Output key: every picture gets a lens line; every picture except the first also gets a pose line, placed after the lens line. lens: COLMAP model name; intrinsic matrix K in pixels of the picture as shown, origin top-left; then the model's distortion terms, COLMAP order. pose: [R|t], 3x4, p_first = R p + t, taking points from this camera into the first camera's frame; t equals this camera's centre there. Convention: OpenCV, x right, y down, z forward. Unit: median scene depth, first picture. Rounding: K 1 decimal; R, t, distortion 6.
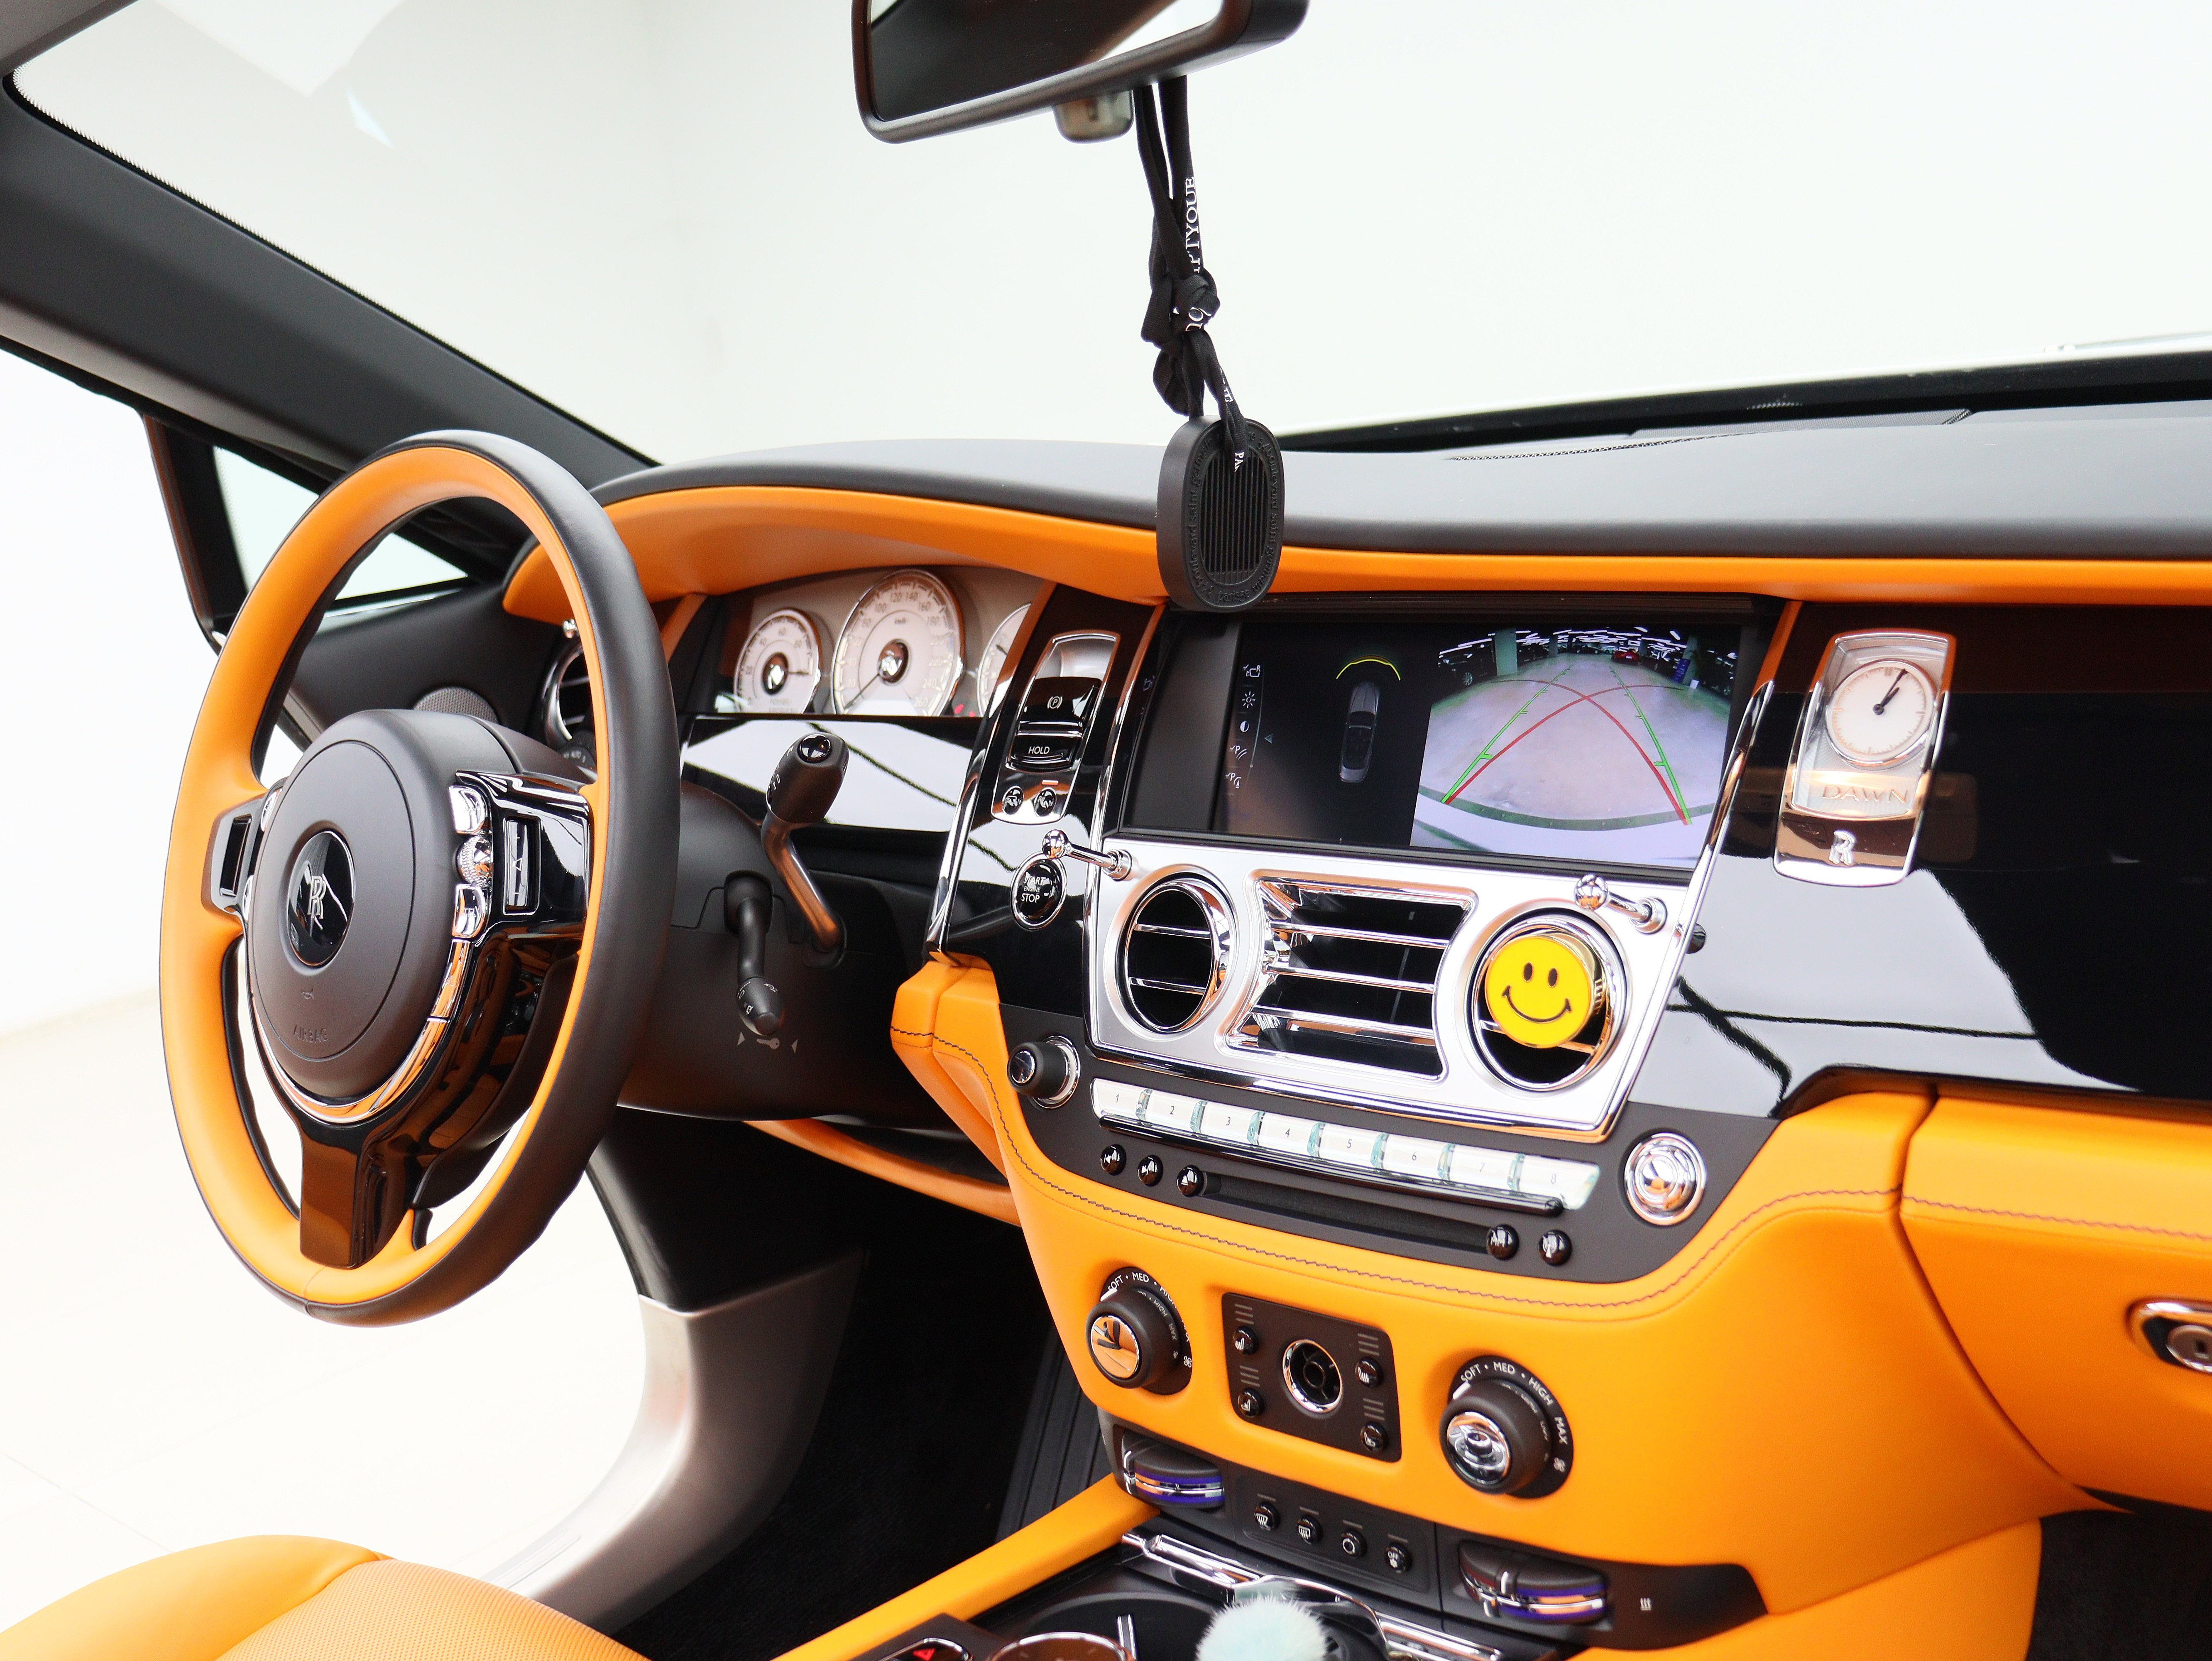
lens RADIAL K [[2425.8, 0, 1088.3], [0, 2425.8, 870.2], [0, 0, 1]] dist [-0.112830, 0.000000]
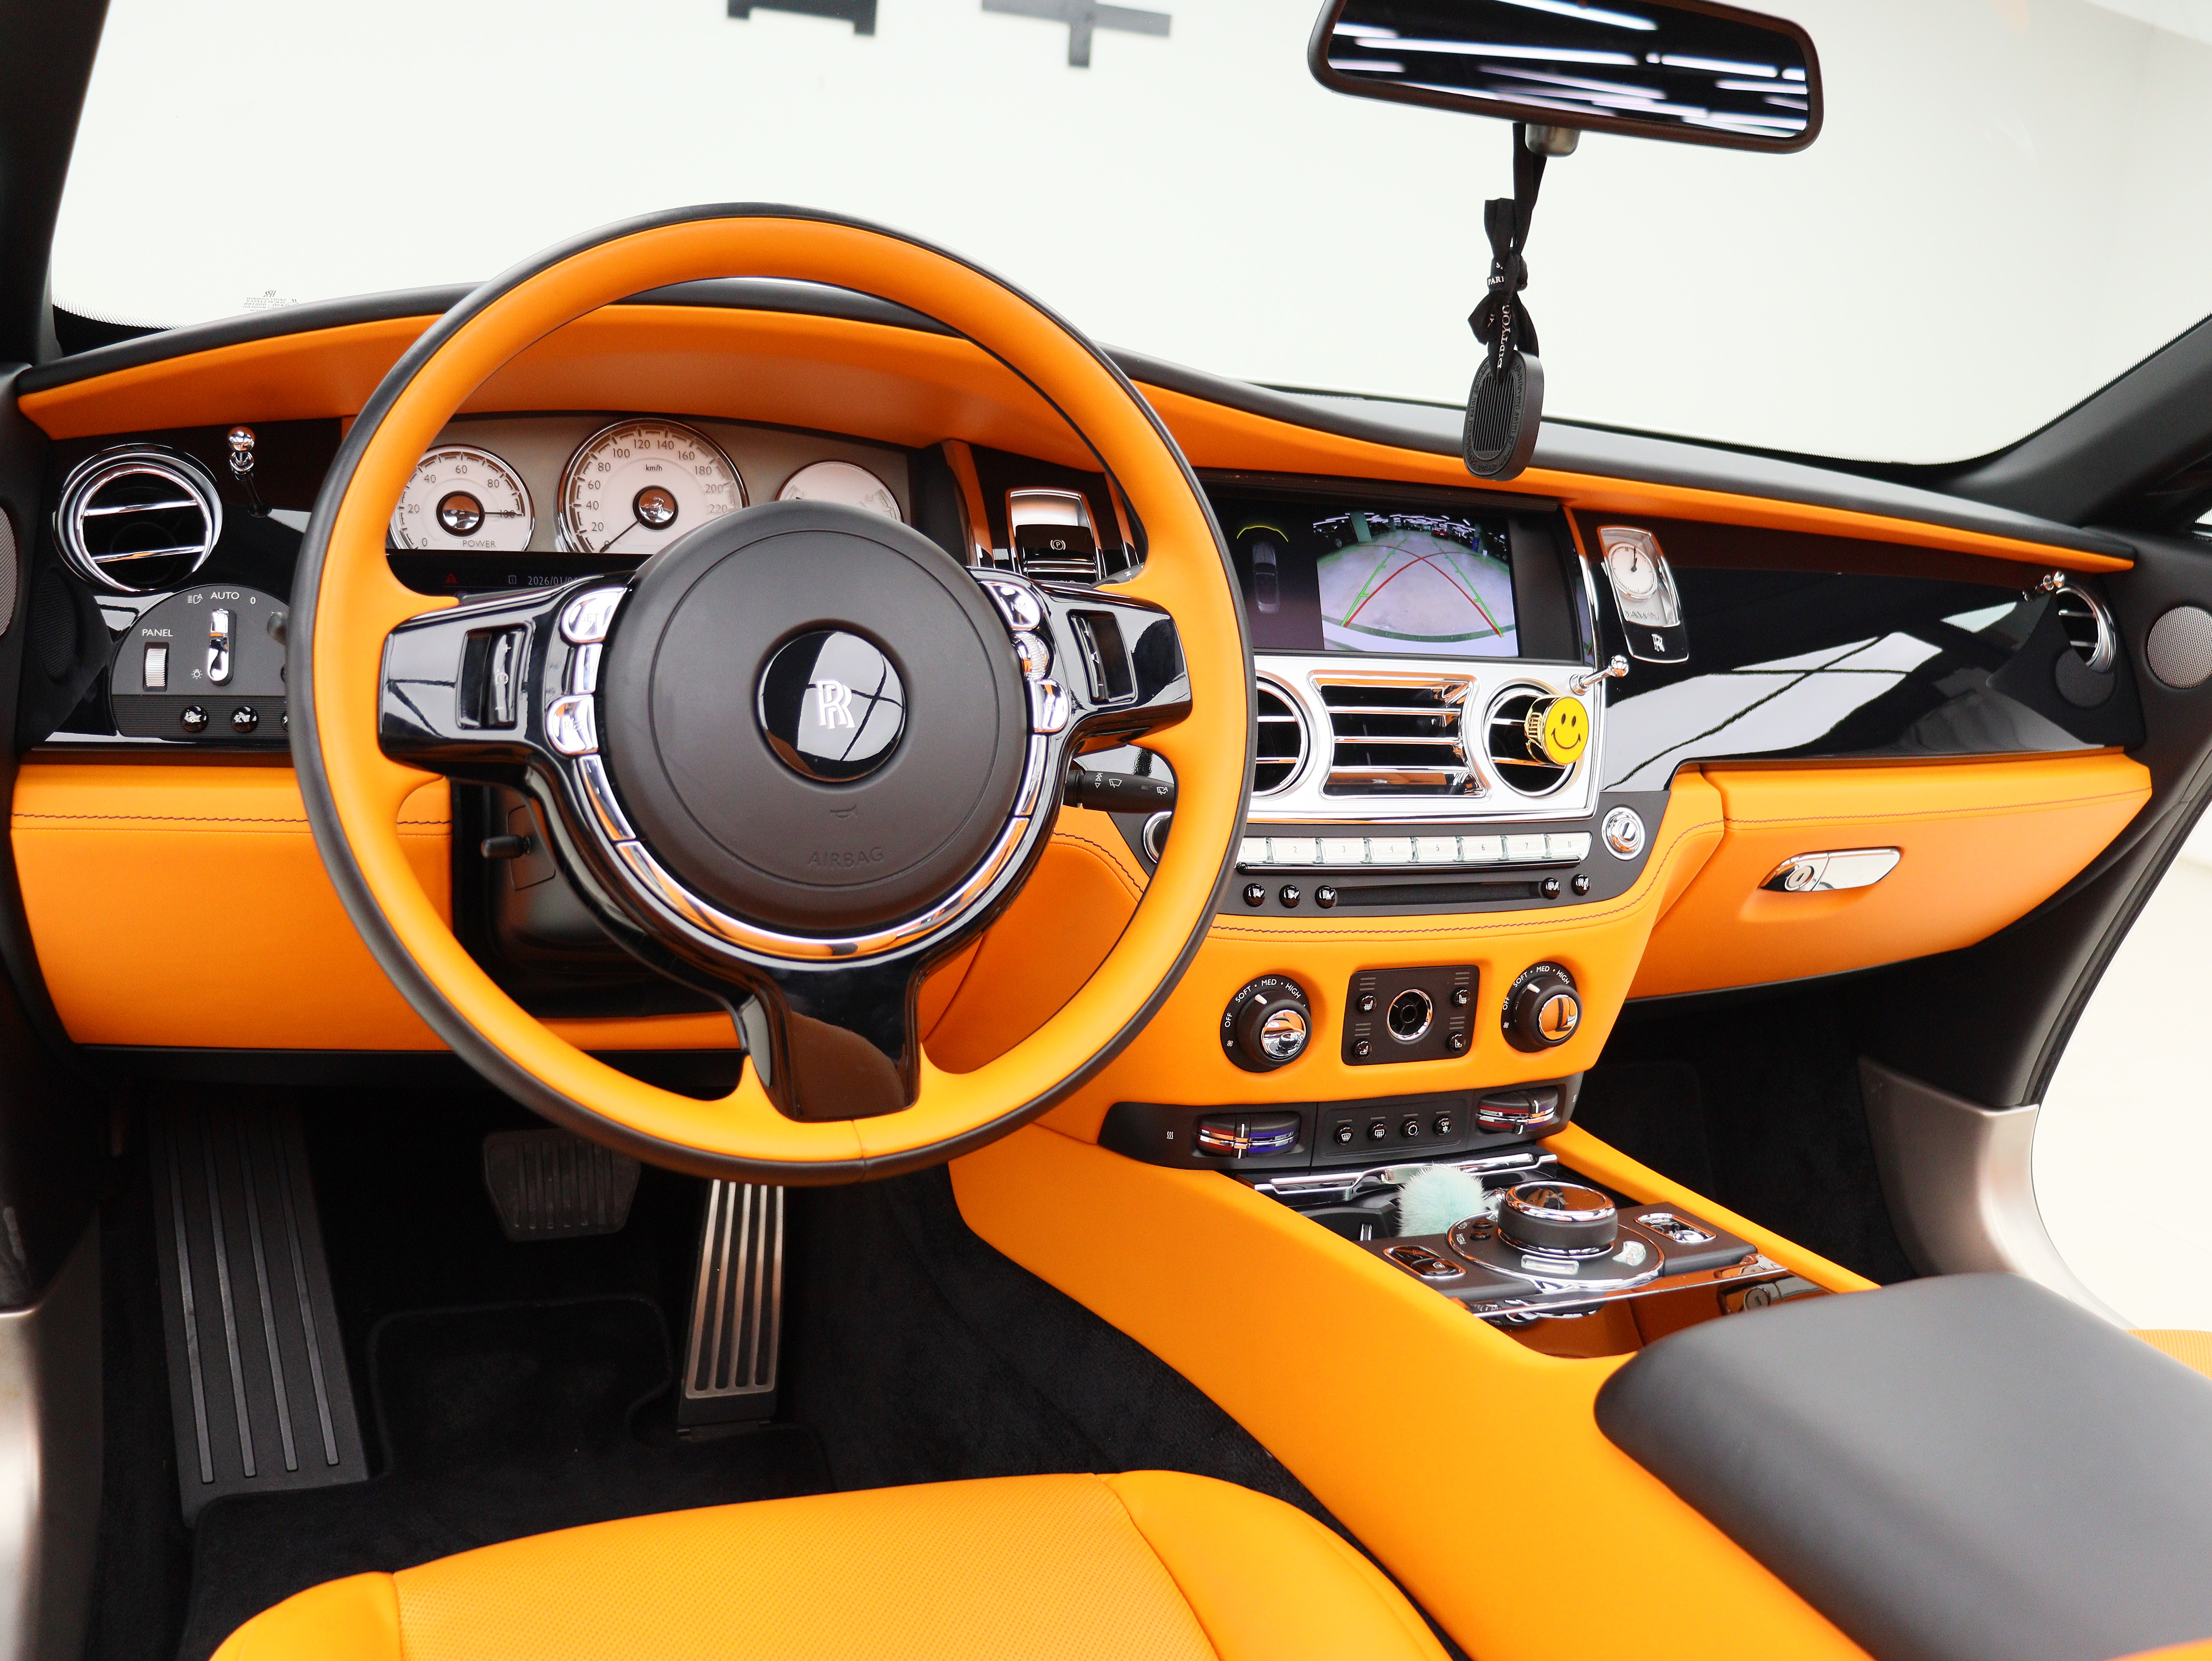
lens RADIAL K [[2044.7, 0, 1101.0], [0, 2044.7, 866.8], [0, 0, 1]] dist [-0.127532, 0.000000]
pose [[0.369882, -0.076360, 0.925935, -1.076475], [0.068821, 0.996131, 0.054657, 0.040196], [-0.926526, 0.043507, 0.373706, 0.691891]]
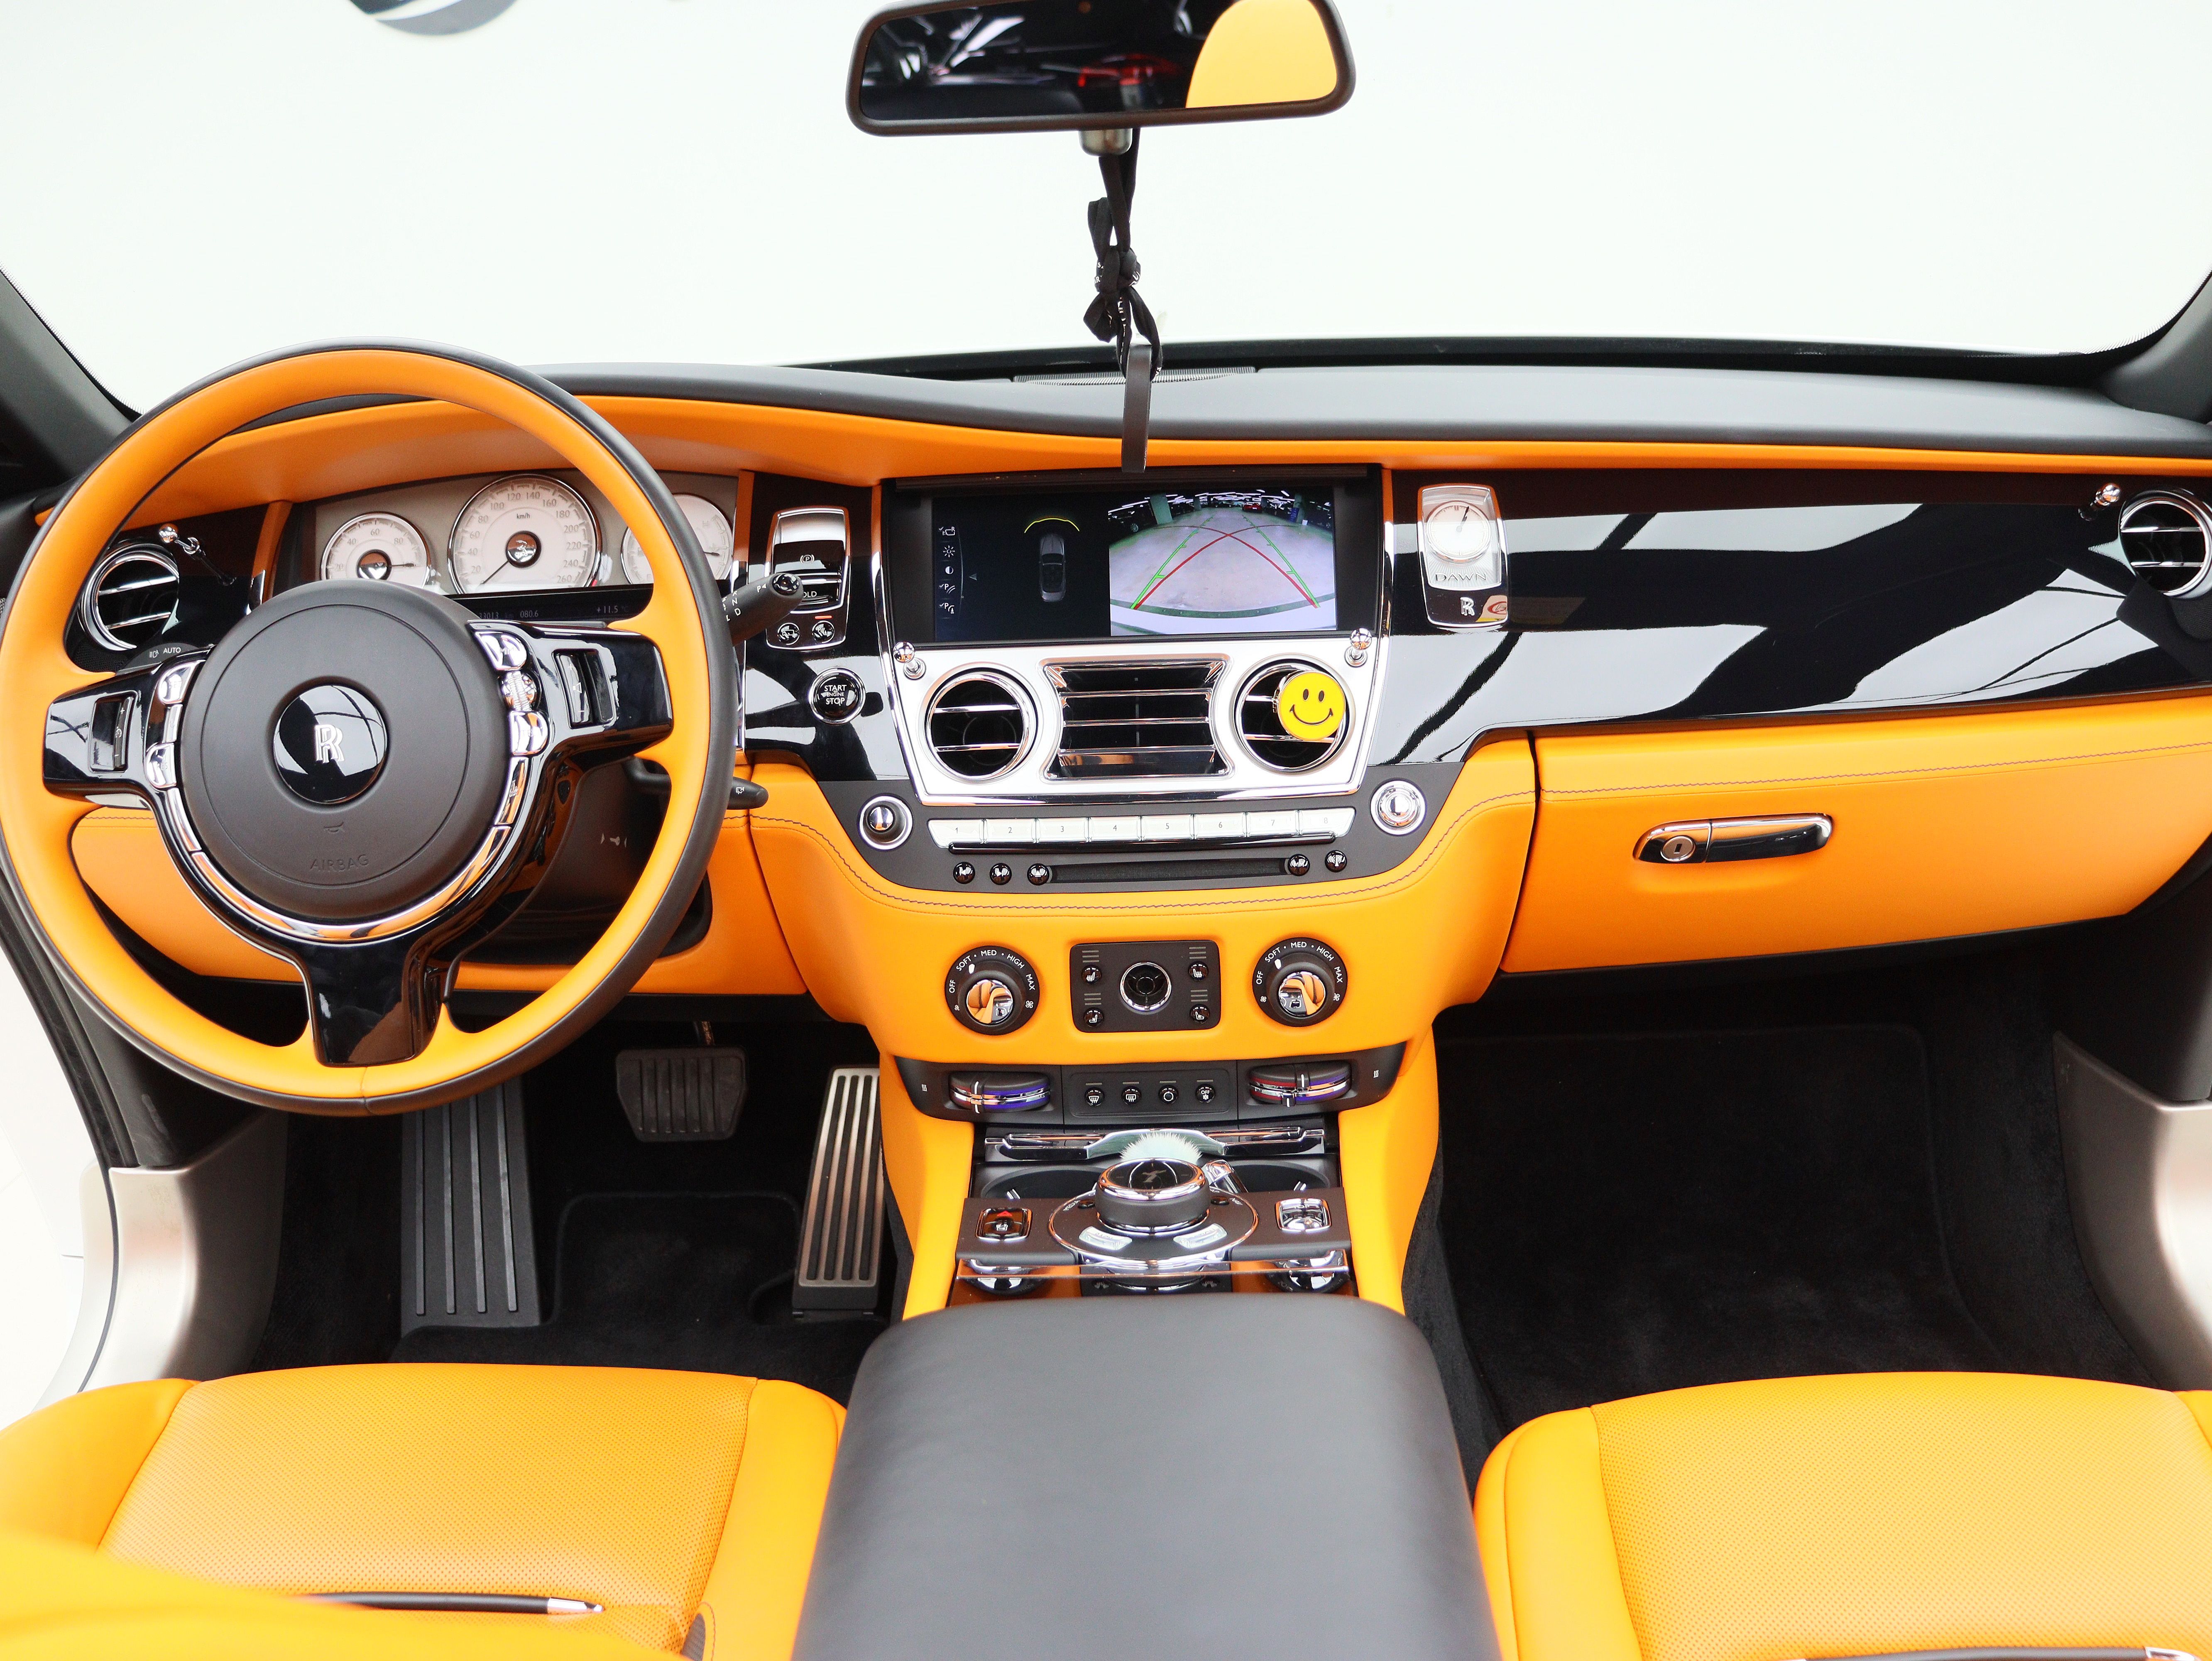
lens RADIAL K [[2044.7, 0, 1086.9], [0, 2044.7, 875.2], [0, 0, 1]] dist [-0.127532, 0.000000]
pose [[0.743140, -0.120097, 0.658270, -0.748687], [0.098432, 0.992680, 0.069985, 0.046189], [-0.661857, 0.012786, 0.749521, 0.062697]]
